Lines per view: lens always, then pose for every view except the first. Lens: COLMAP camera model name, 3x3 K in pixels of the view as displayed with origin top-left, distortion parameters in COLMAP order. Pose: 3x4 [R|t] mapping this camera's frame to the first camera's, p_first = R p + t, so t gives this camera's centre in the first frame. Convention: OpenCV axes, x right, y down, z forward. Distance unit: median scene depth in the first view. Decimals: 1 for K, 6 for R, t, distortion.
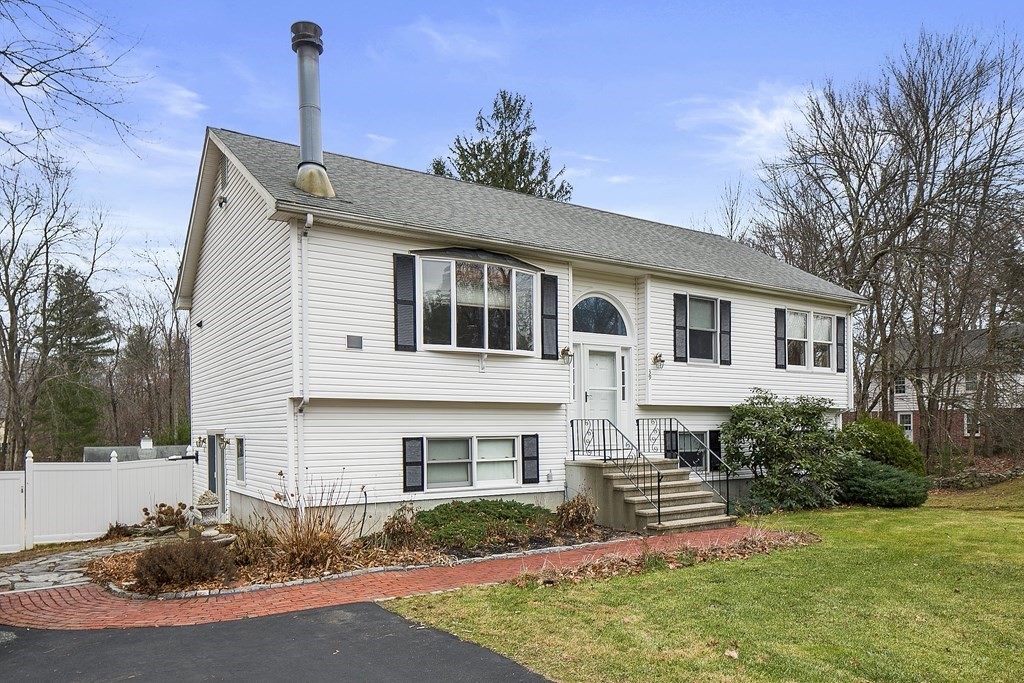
lens RADIAL K [[695.6, 0, 481.2], [0, 695.6, 446.9], [0, 0, 1]] dist [-0.009049, 0.003855]
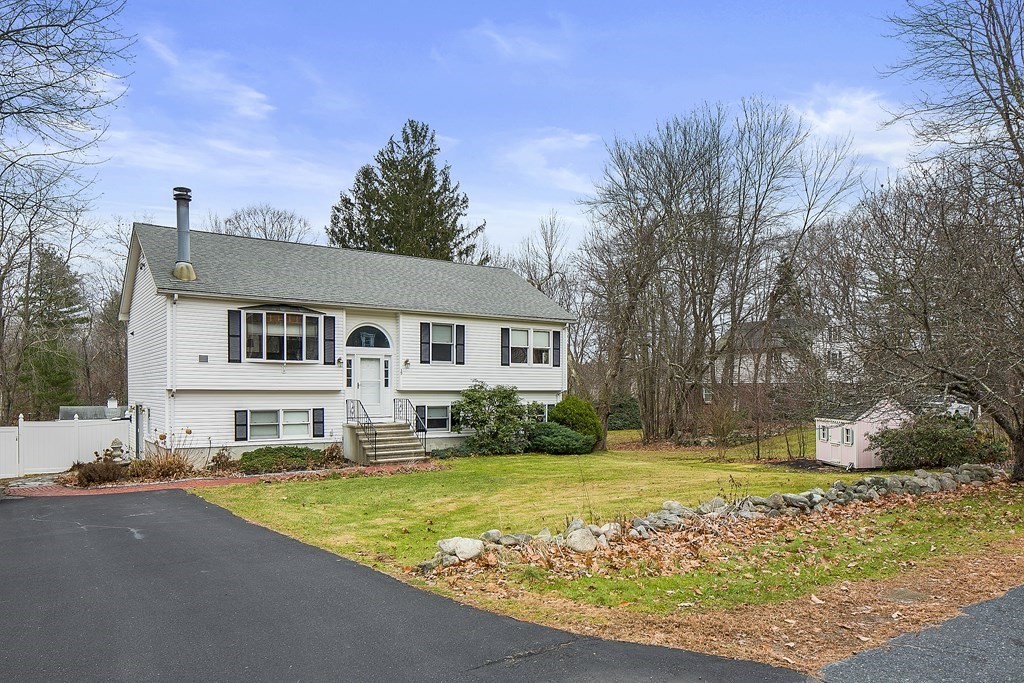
lens RADIAL K [[695.6, 0, 479.5], [0, 695.6, 388.1], [0, 0, 1]] dist [-0.009049, 0.003855]
pose [[0.999730, 0.010220, 0.020880, 0.398800], [-0.009693, 0.999636, -0.025159, -0.026206], [-0.021129, 0.024950, 0.999465, -0.665999]]
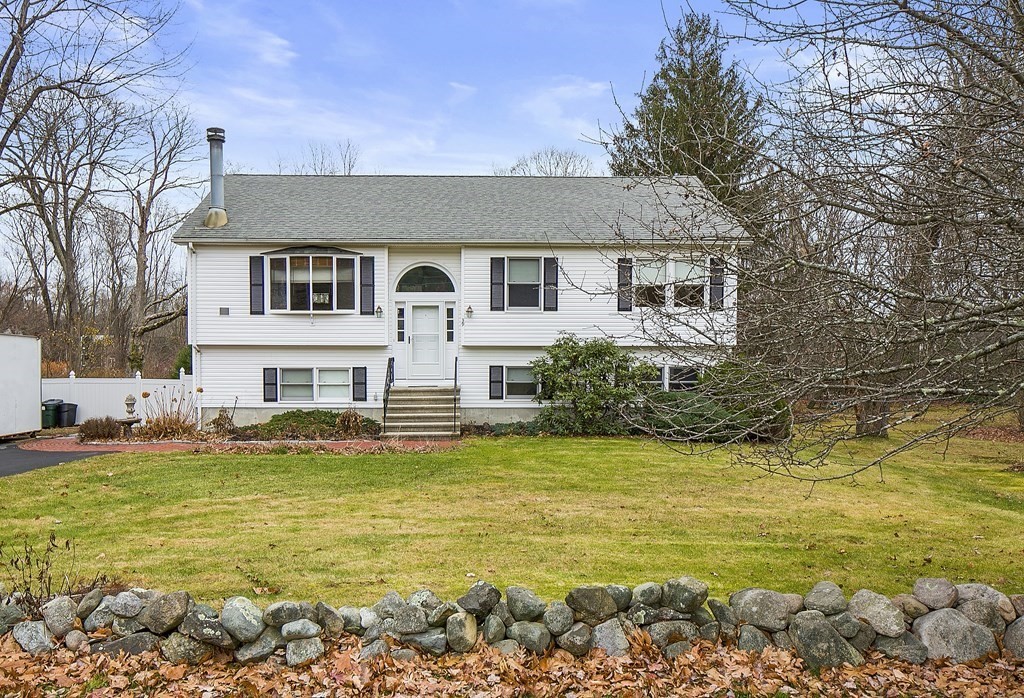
lens RADIAL K [[732.6, 0, 473.2], [0, 732.6, 348.6], [0, 0, 1]] dist [0.000352, 0.005216]
pose [[0.851771, 0.011441, -0.523790, 0.987179], [-0.020350, 0.999730, -0.011254, -0.040178], [0.523519, 0.020245, 0.851773, -0.156114]]
